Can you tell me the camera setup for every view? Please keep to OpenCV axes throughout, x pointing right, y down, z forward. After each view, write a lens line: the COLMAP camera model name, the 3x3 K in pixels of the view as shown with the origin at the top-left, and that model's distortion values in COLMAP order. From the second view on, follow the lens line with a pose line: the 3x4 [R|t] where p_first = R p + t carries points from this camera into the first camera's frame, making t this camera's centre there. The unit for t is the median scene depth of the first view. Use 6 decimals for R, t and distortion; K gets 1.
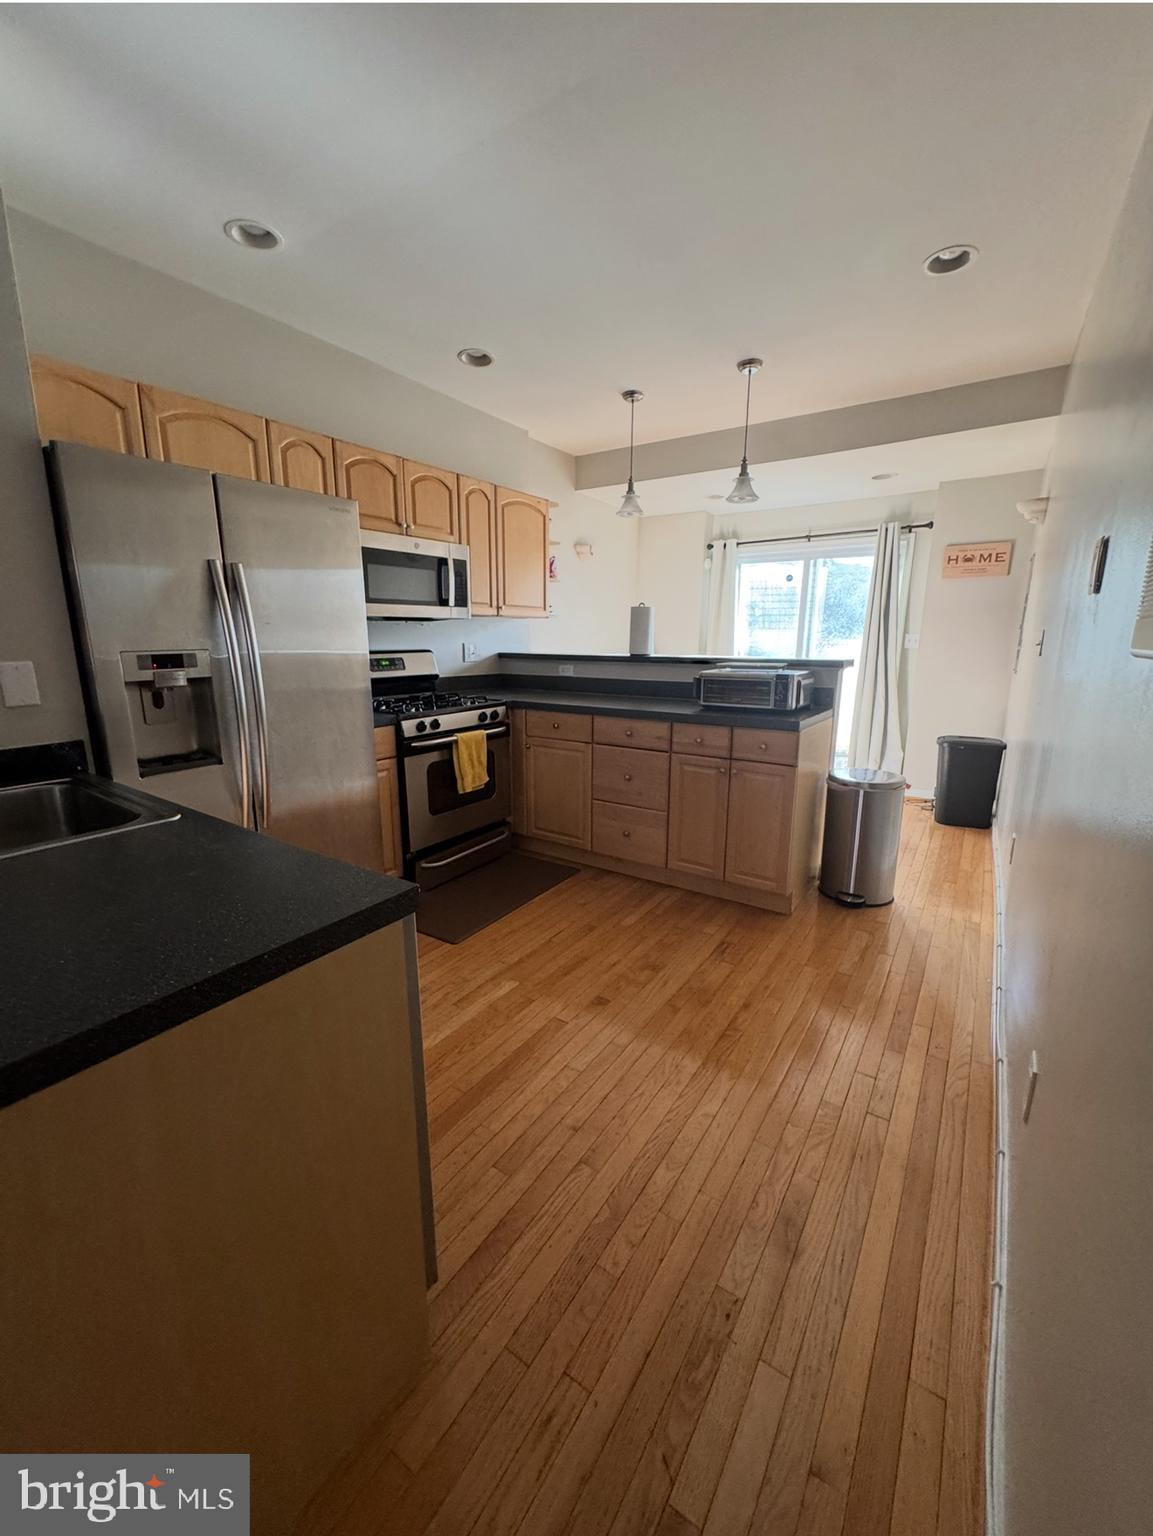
lens RADIAL K [[607.3, 0, 579.4], [0, 607.3, 767.1], [0, 0, 1]] dist [-0.007753, -0.000143]
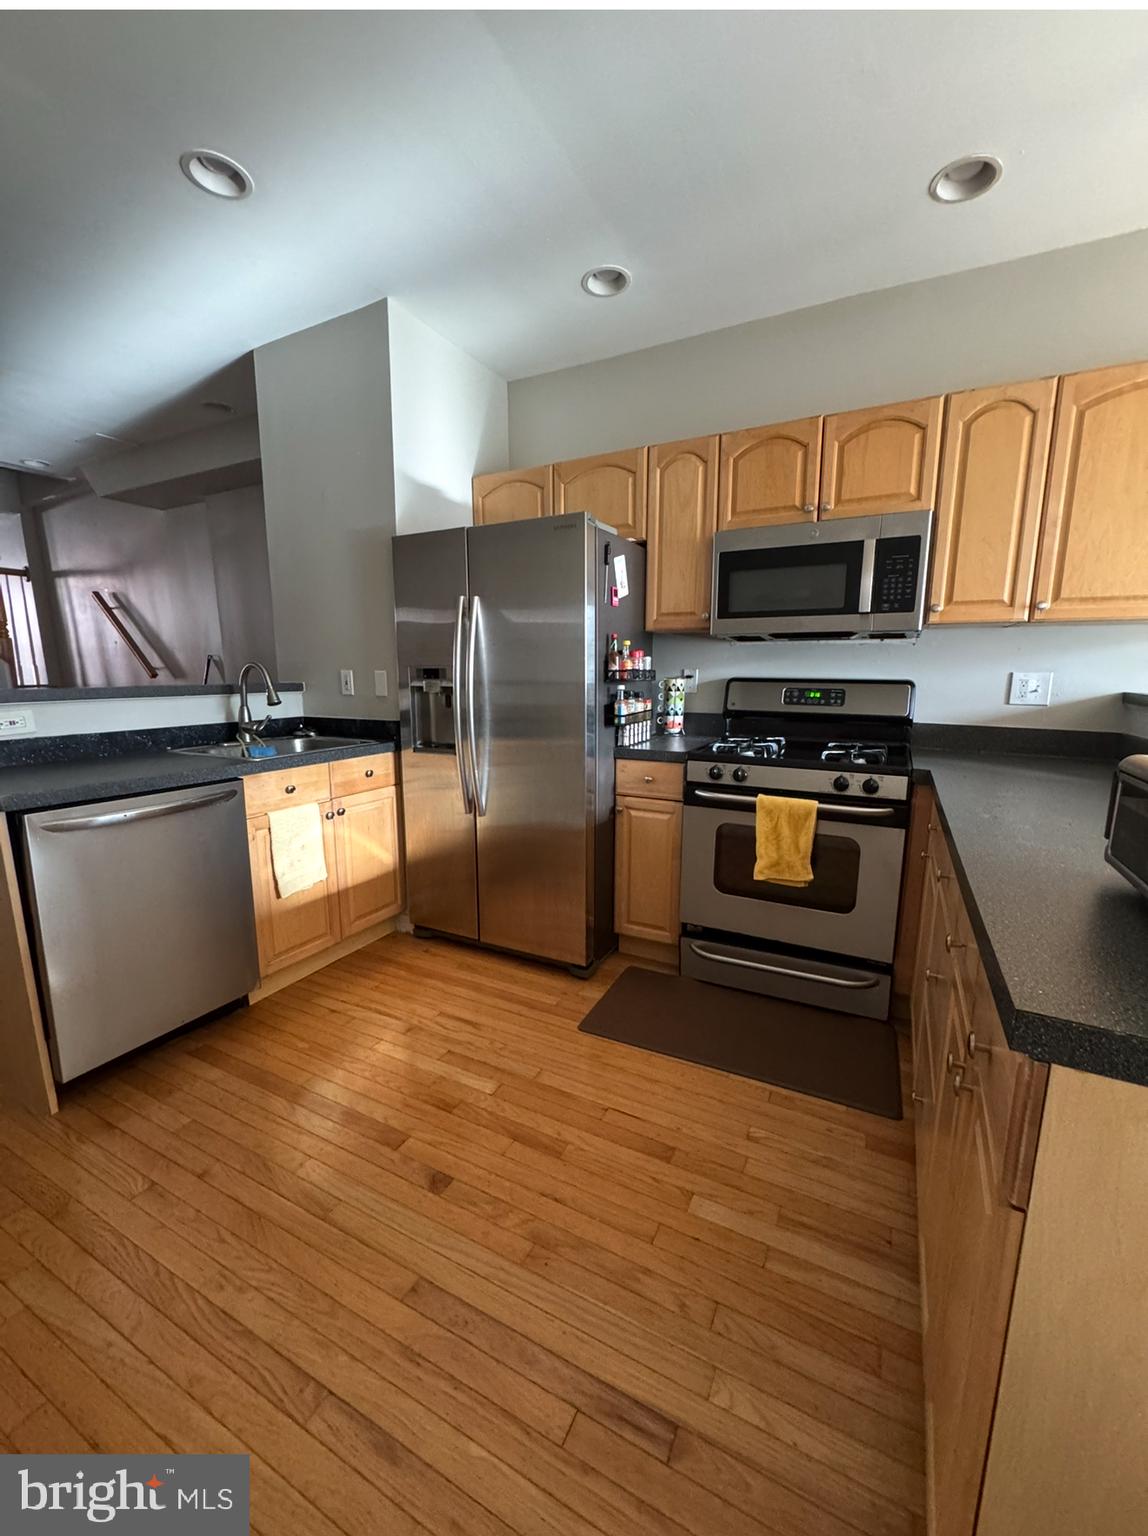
lens RADIAL K [[607.3, 0, 580.1], [0, 607.3, 775.5], [0, 0, 1]] dist [-0.007753, -0.000143]
pose [[0.121962, 0.161632, -0.979286, 0.474280], [-0.218703, 0.966777, 0.132330, -0.128082], [0.968140, 0.198033, 0.153259, 0.714784]]
